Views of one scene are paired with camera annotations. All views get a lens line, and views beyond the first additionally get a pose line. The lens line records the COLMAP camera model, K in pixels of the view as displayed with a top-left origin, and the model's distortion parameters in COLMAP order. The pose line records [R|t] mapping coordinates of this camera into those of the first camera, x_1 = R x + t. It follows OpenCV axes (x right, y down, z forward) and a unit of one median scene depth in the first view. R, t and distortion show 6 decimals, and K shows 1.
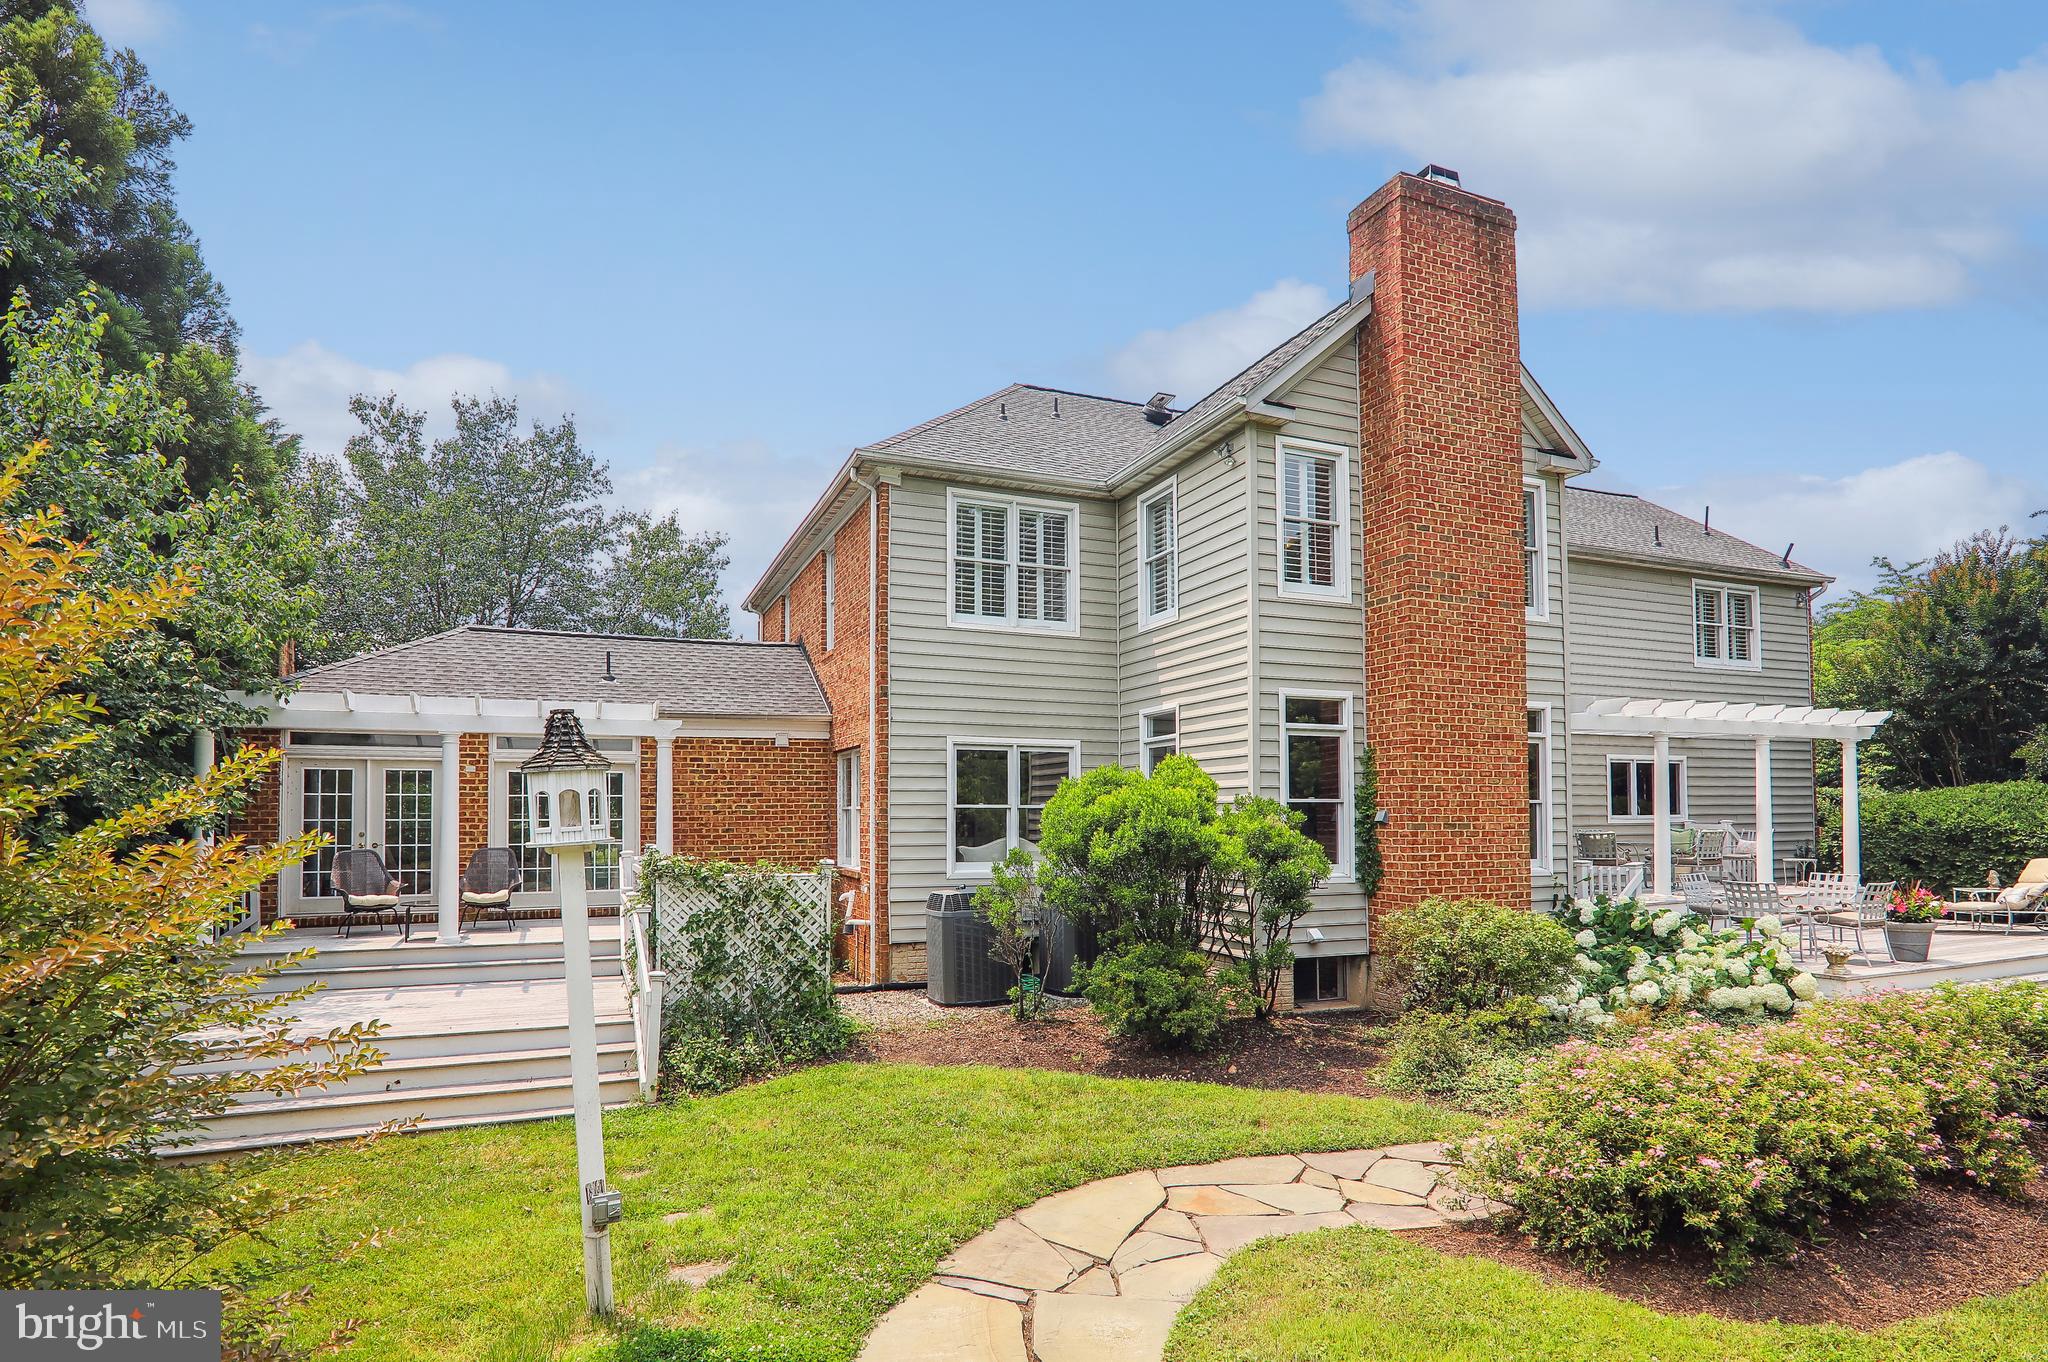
lens RADIAL K [[1035.9, 0, 1024.5], [0, 1035.9, 785.5], [0, 0, 1]] dist [-0.018304, -0.000310]
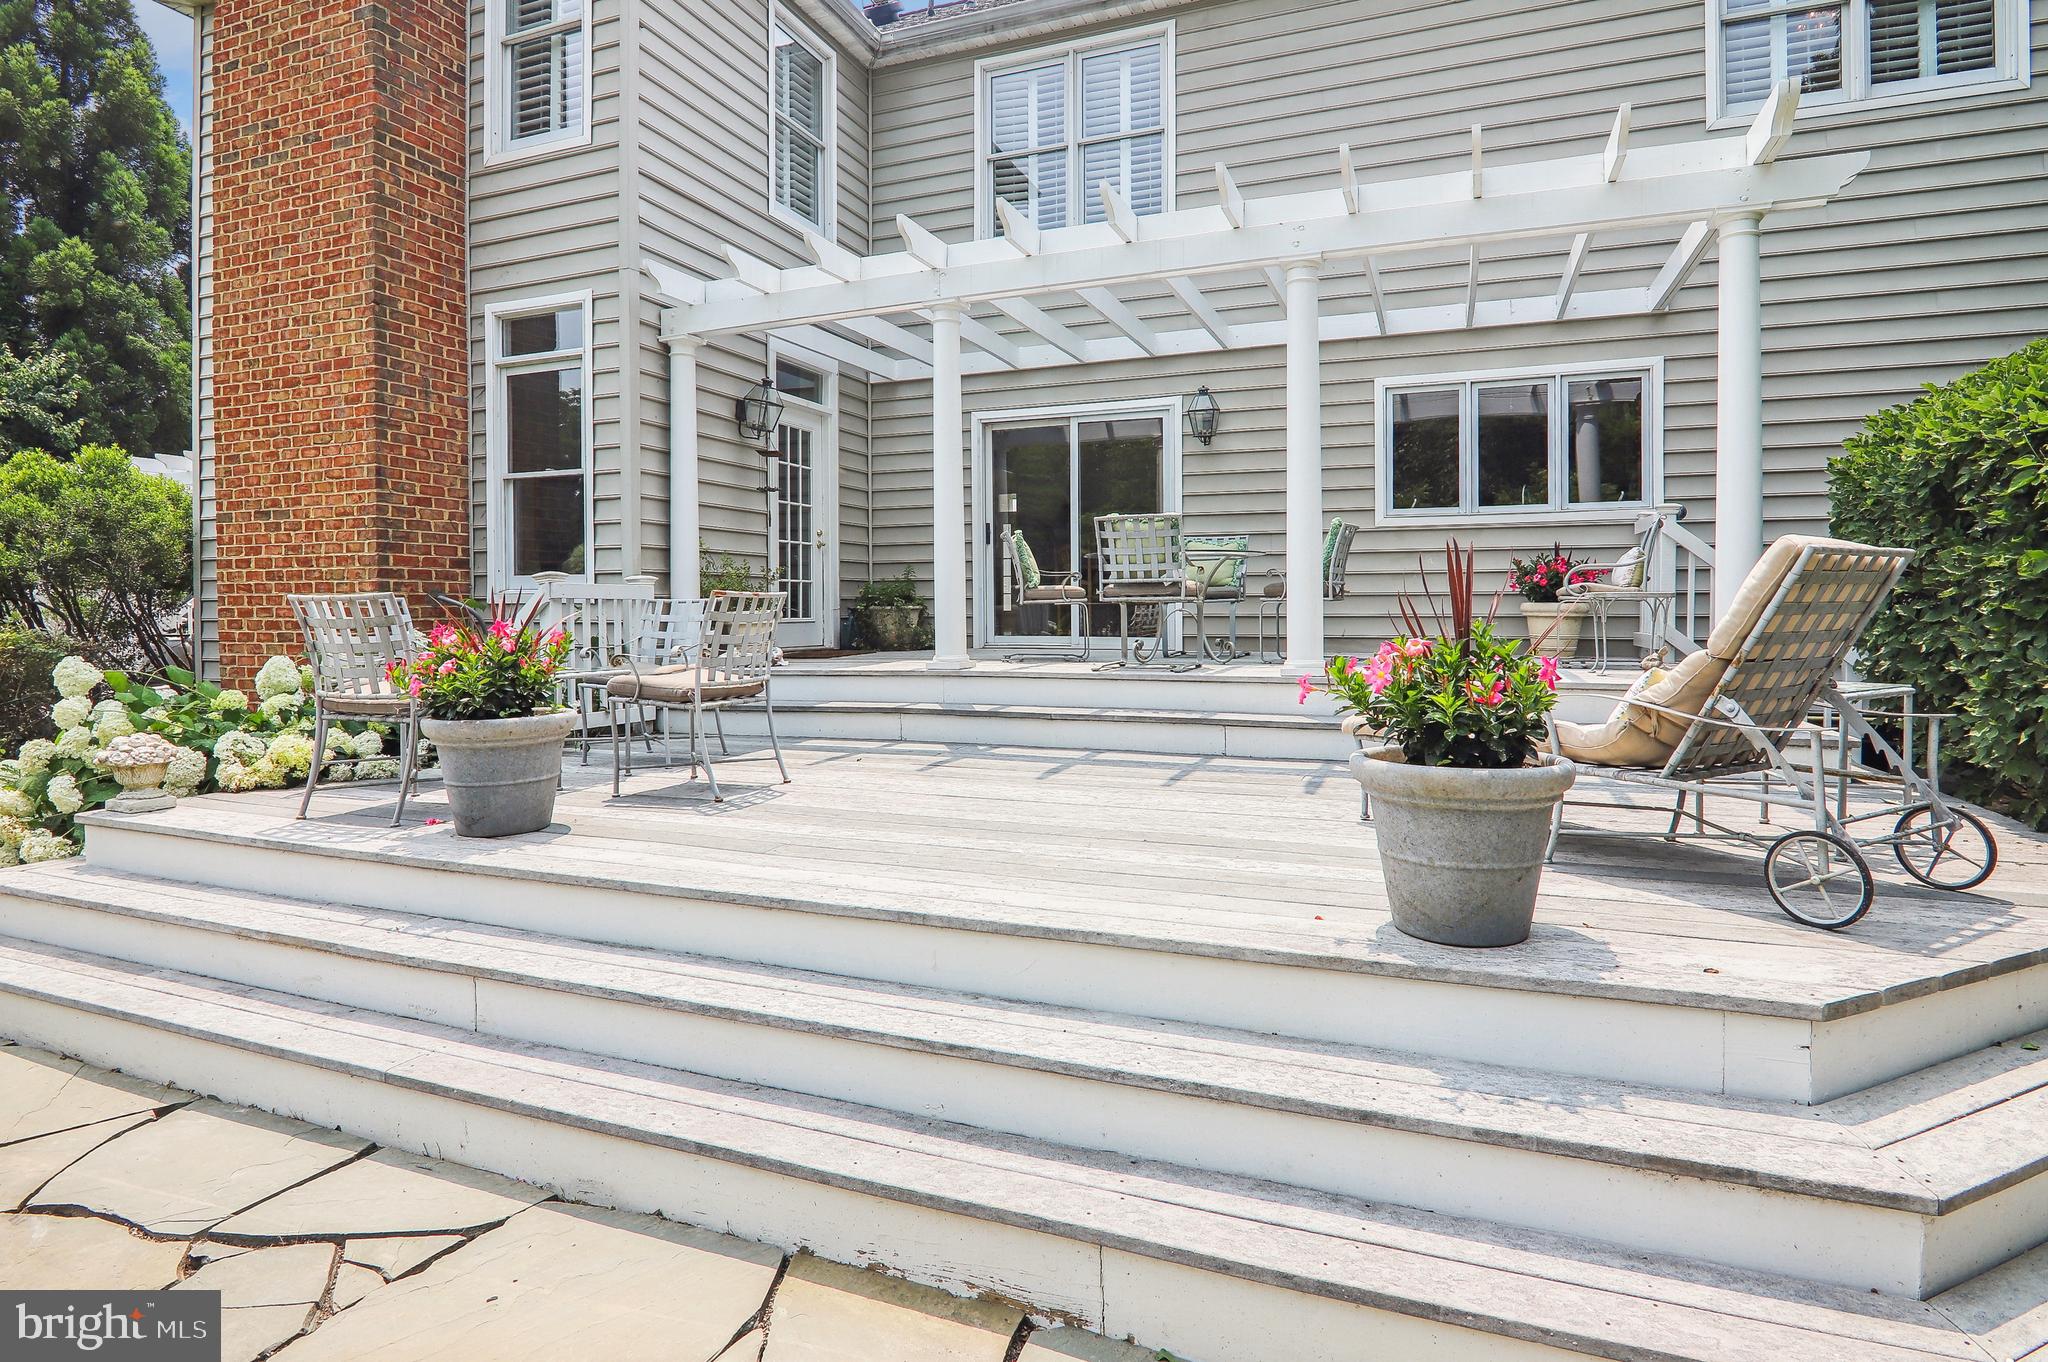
lens RADIAL K [[1035.9, 0, 992.1], [0, 1035.9, 626.5], [0, 0, 1]] dist [-0.018304, -0.000310]
pose [[0.724311, 0.014882, -0.689313, 1.044576], [0.019811, 0.998905, 0.042383, 0.079891], [0.689189, -0.044354, 0.723223, 0.739716]]
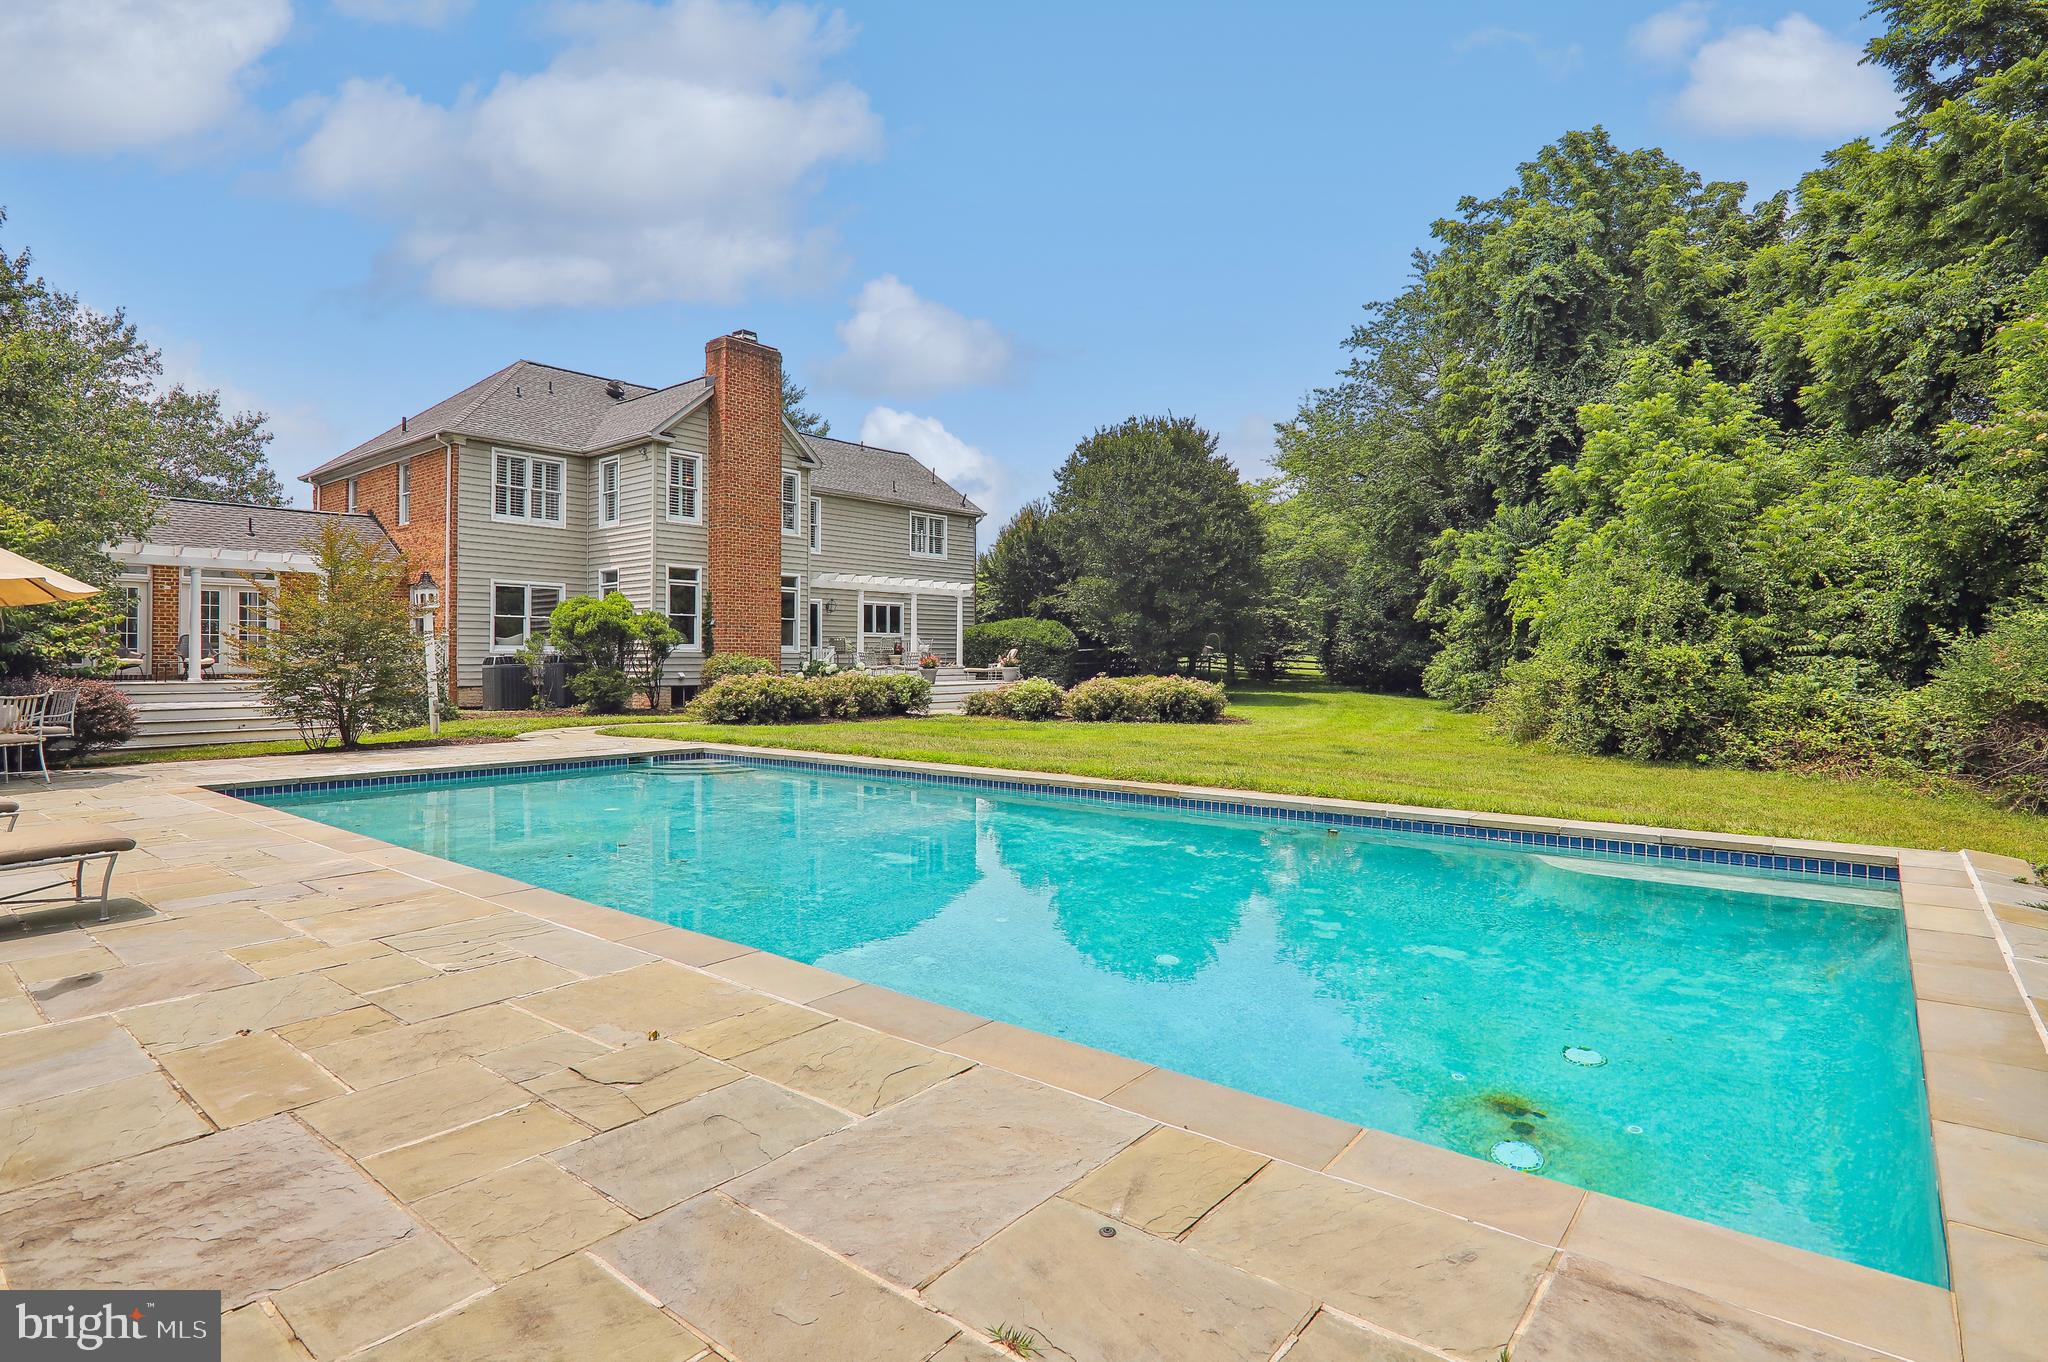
lens RADIAL K [[1035.9, 0, 1019.9], [0, 1035.9, 648.7], [0, 0, 1]] dist [-0.018304, -0.000310]
pose [[0.881419, 0.007979, 0.472268, -0.112854], [-0.014903, 0.999829, 0.010922, 0.046614], [-0.472100, -0.016665, 0.881388, -1.147162]]
